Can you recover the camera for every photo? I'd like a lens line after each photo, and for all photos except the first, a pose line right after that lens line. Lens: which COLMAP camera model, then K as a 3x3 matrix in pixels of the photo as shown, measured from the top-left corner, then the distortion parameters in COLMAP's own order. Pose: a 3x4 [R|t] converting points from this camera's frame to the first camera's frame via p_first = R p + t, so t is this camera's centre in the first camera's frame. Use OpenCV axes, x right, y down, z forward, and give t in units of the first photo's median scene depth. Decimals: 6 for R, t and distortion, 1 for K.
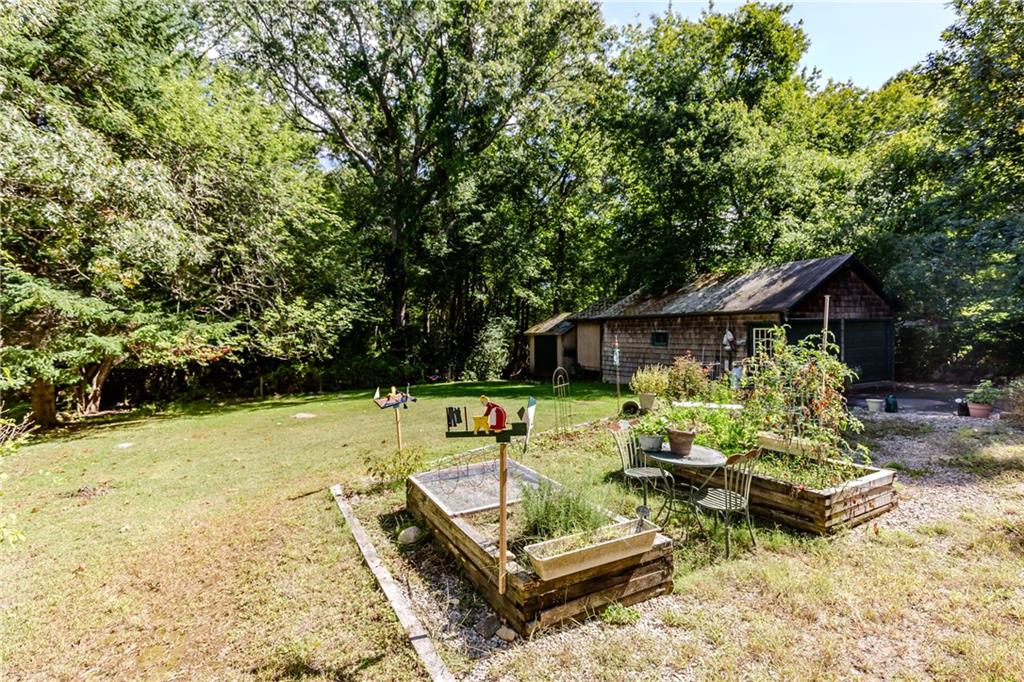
lens RADIAL K [[515.0, 0, 513.8], [0, 515.0, 341.1], [0, 0, 1]] dist [0.006540, -0.002990]
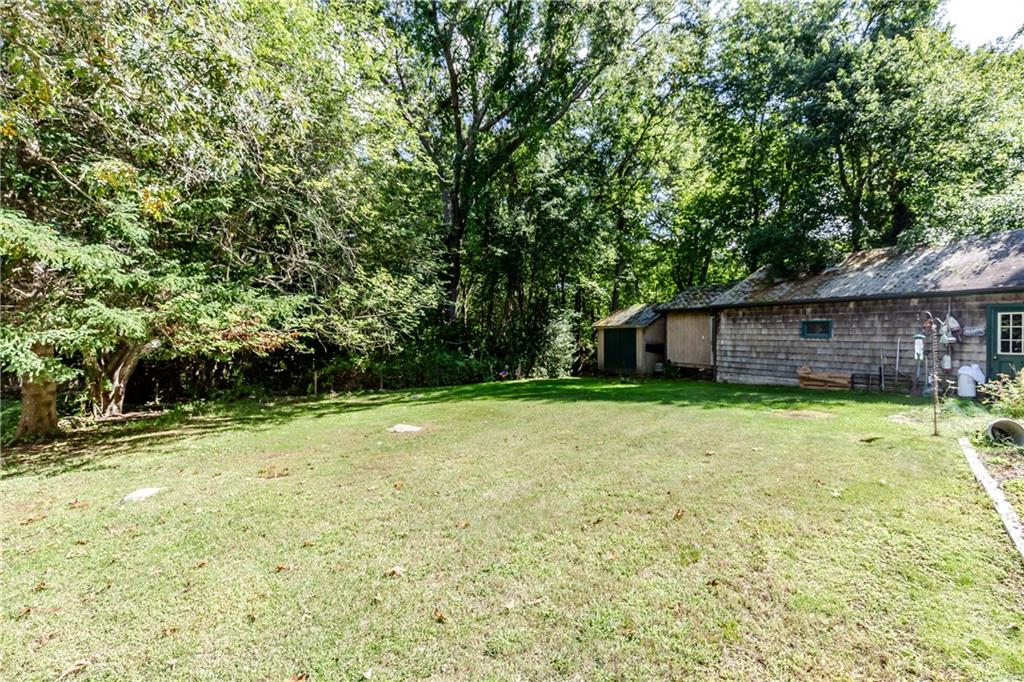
lens RADIAL K [[467.4, 0, 511.0], [0, 467.4, 338.2], [0, 0, 1]] dist [0.003699, -0.000427]
pose [[0.999955, 0.008274, -0.004532, -0.205563], [-0.008295, 0.999955, -0.004608, 0.018366], [0.004493, 0.004645, 0.999979, 0.285962]]
